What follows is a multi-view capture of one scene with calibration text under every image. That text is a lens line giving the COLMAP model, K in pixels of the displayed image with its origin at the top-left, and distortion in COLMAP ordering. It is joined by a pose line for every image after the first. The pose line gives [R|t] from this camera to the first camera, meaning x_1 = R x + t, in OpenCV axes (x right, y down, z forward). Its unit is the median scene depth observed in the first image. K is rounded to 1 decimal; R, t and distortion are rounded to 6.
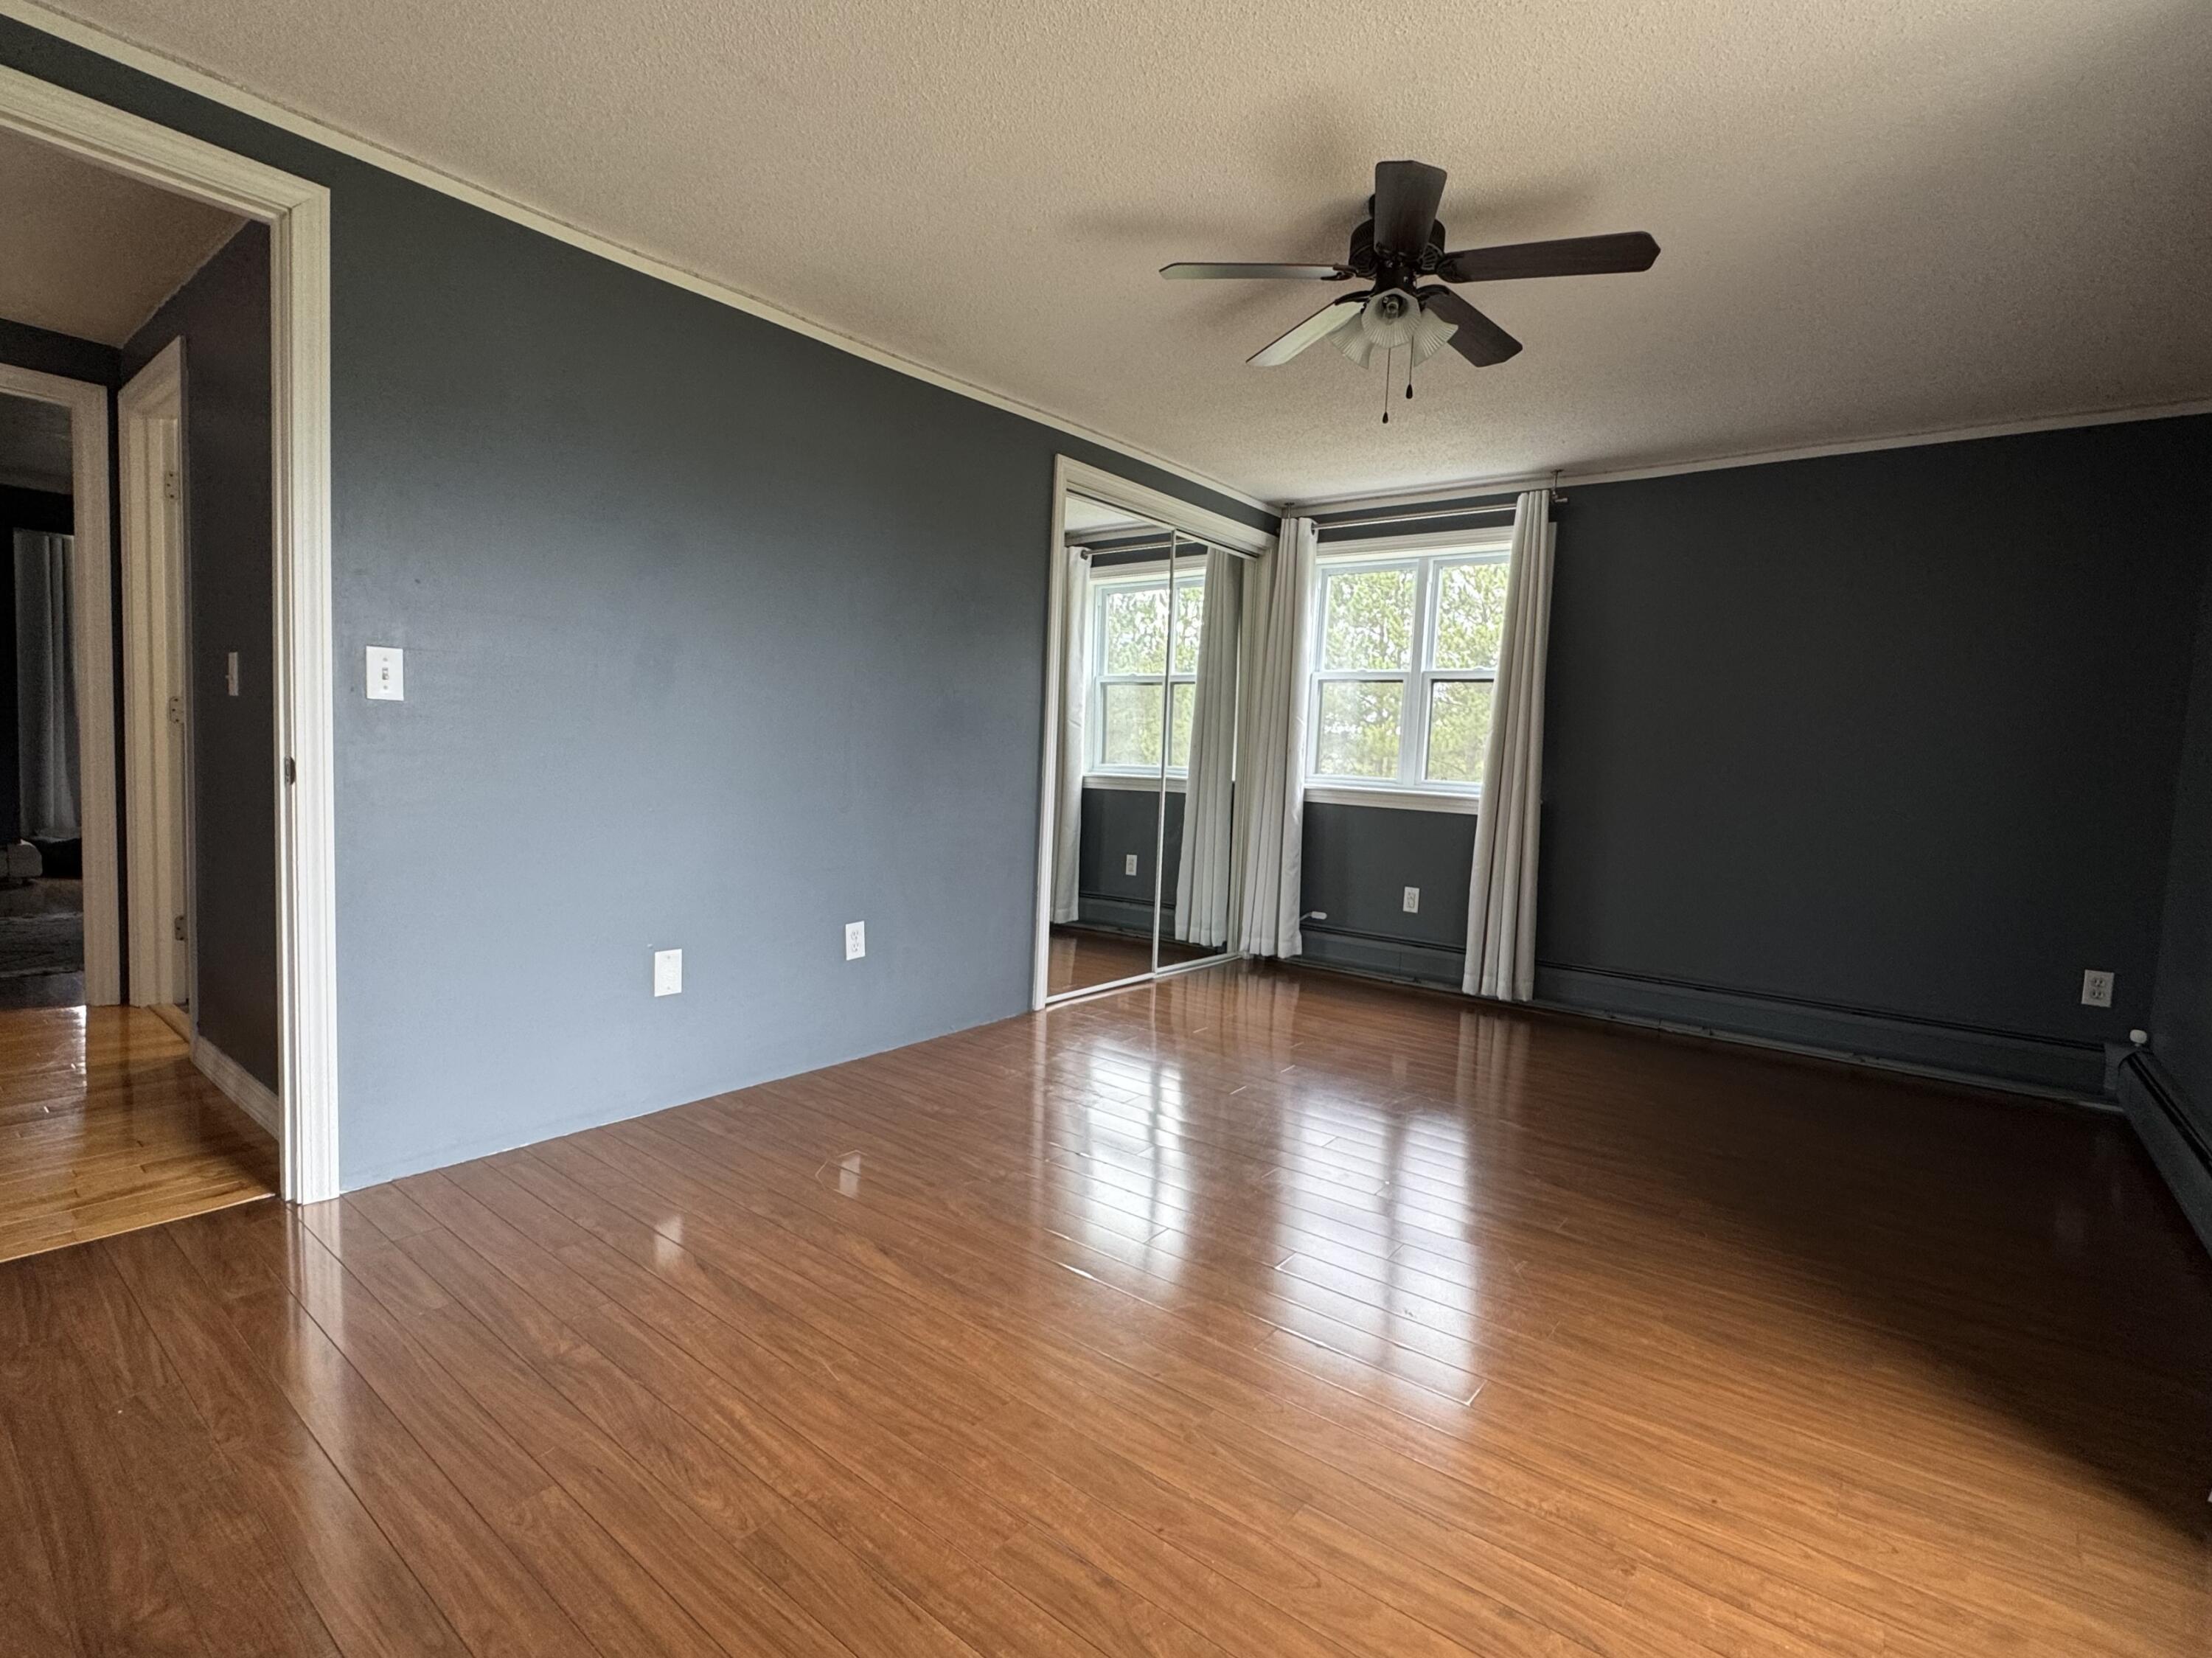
lens RADIAL K [[1054.7, 0, 1106.0], [0, 1054.7, 829.0], [0, 0, 1]] dist [-0.003865, -0.000901]
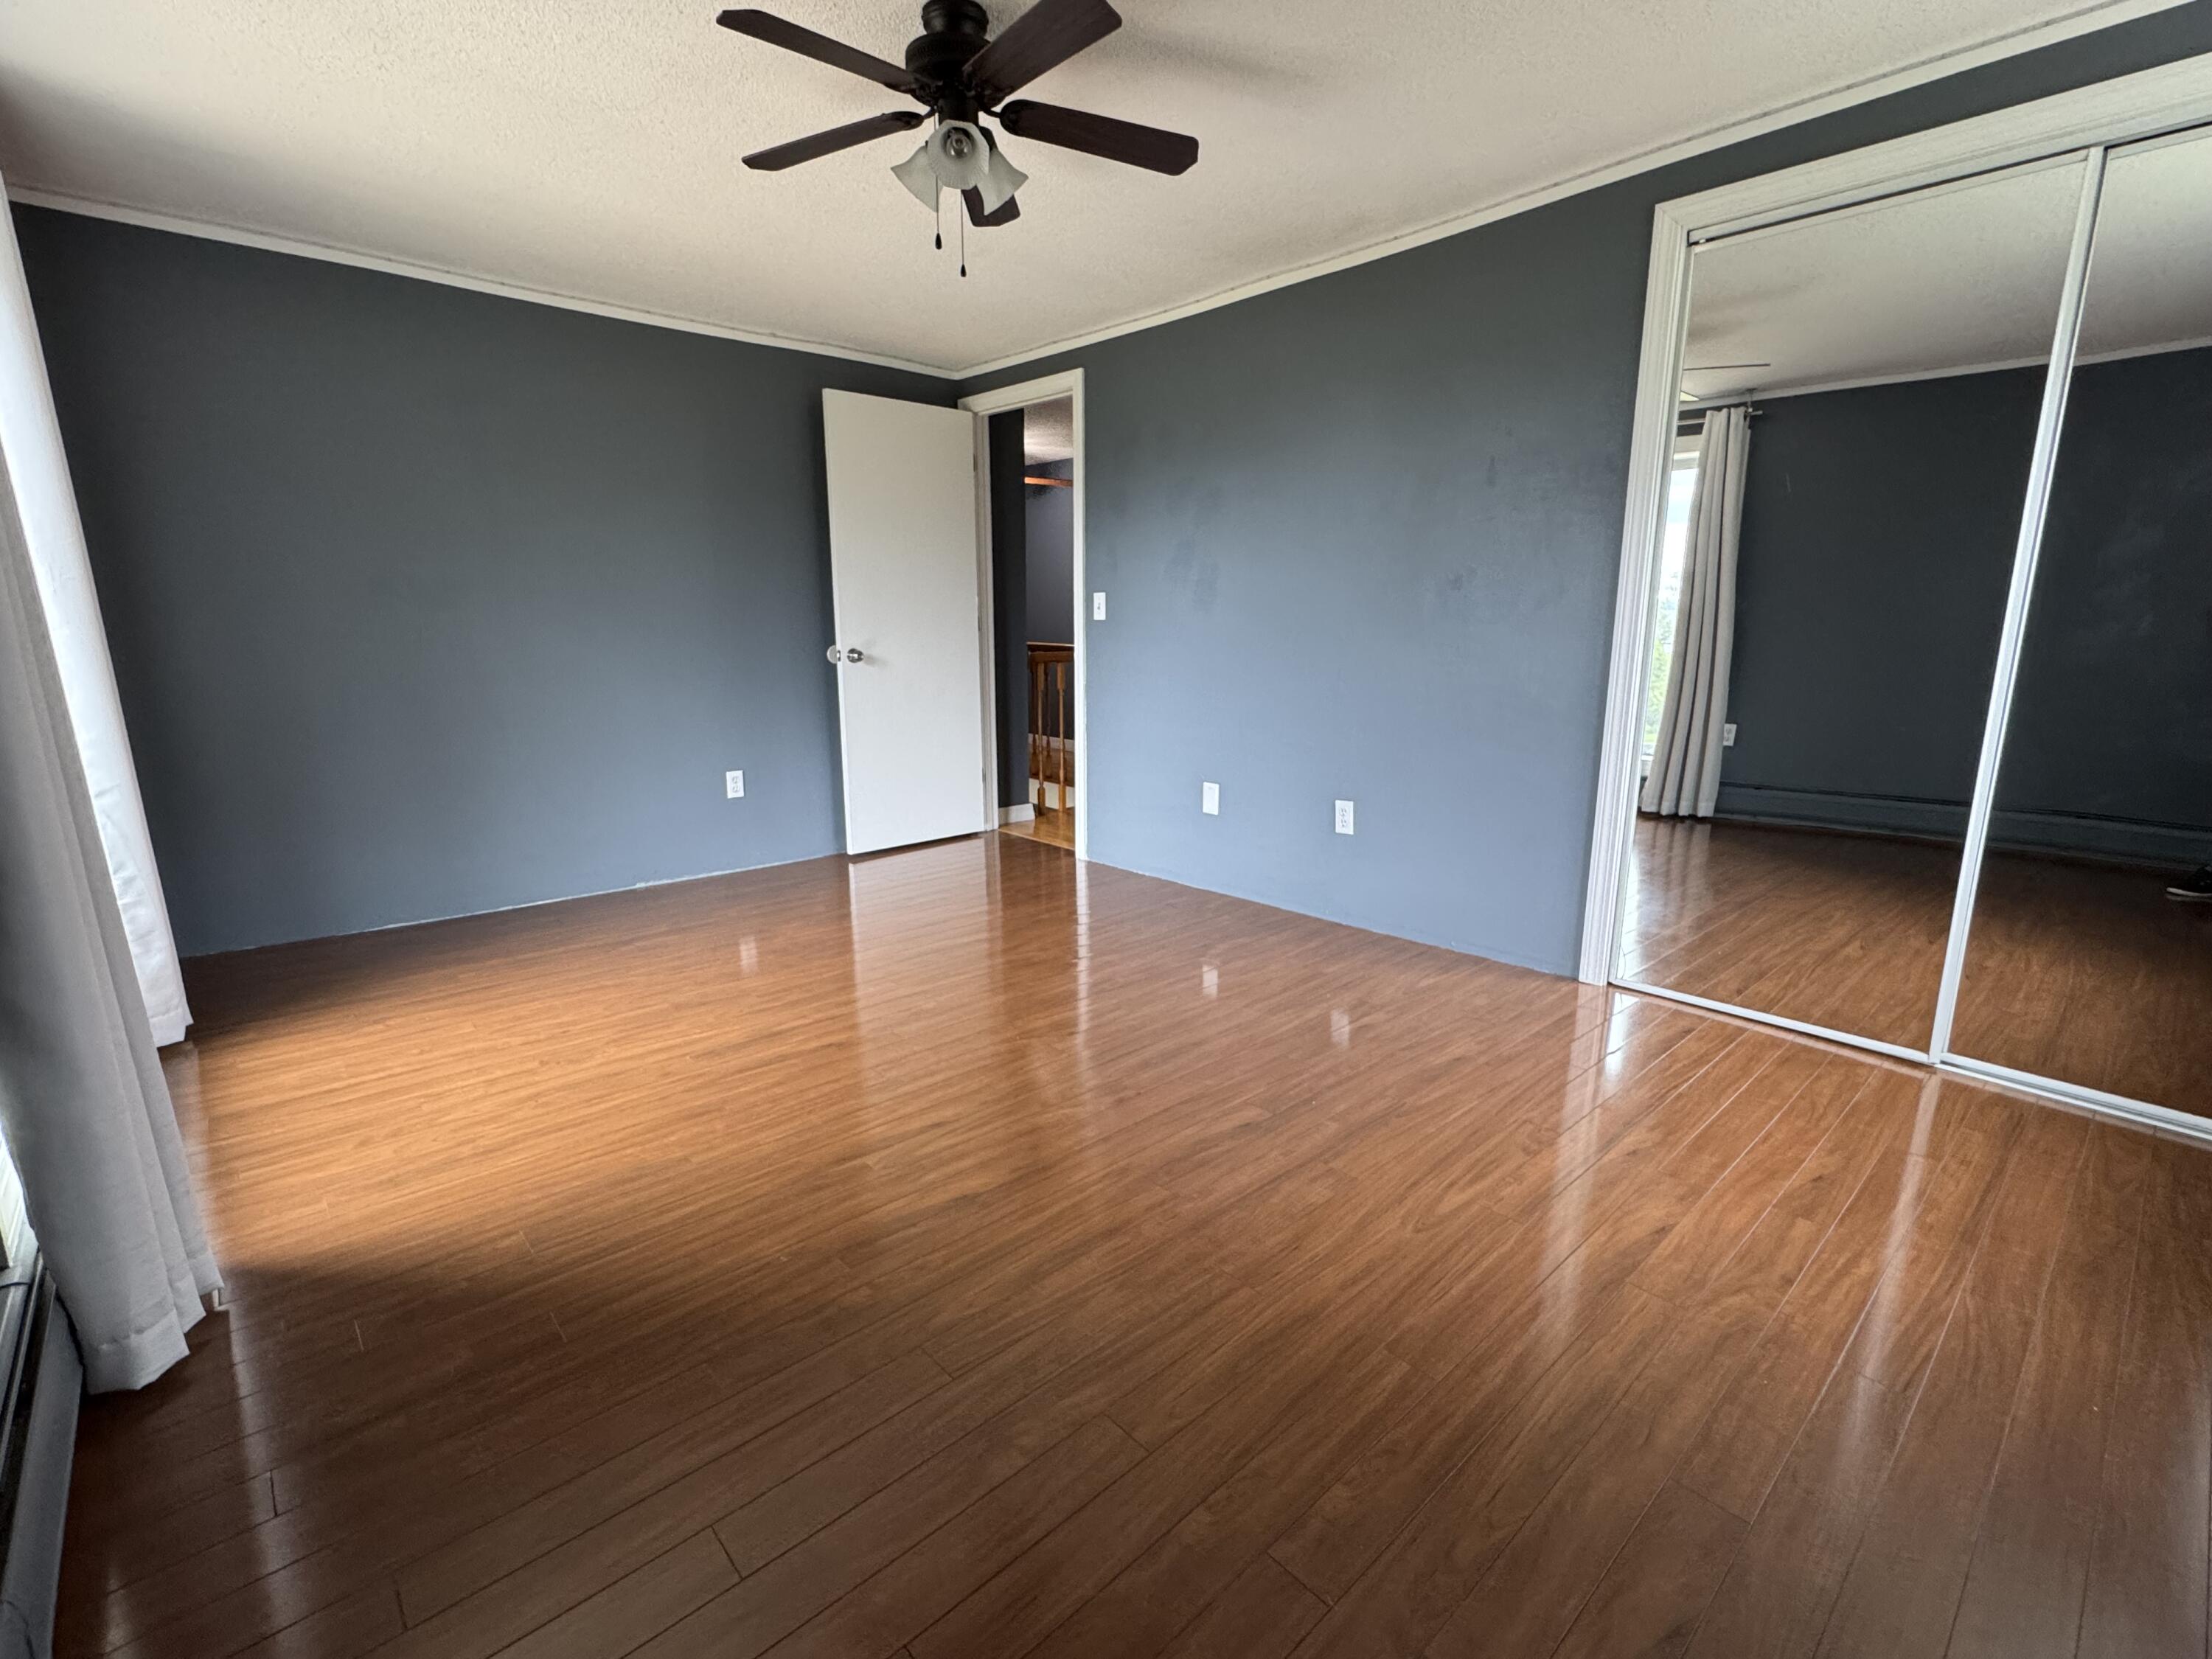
lens RADIAL K [[1004.5, 0, 1106.0], [0, 1004.5, 829.5], [0, 0, 1]] dist [-0.001822, 0.000234]
pose [[-0.164216, 0.162439, -0.972958, 1.254925], [-0.078530, 0.981064, 0.177047, -0.073512], [0.983294, 0.105481, -0.148350, 1.374794]]
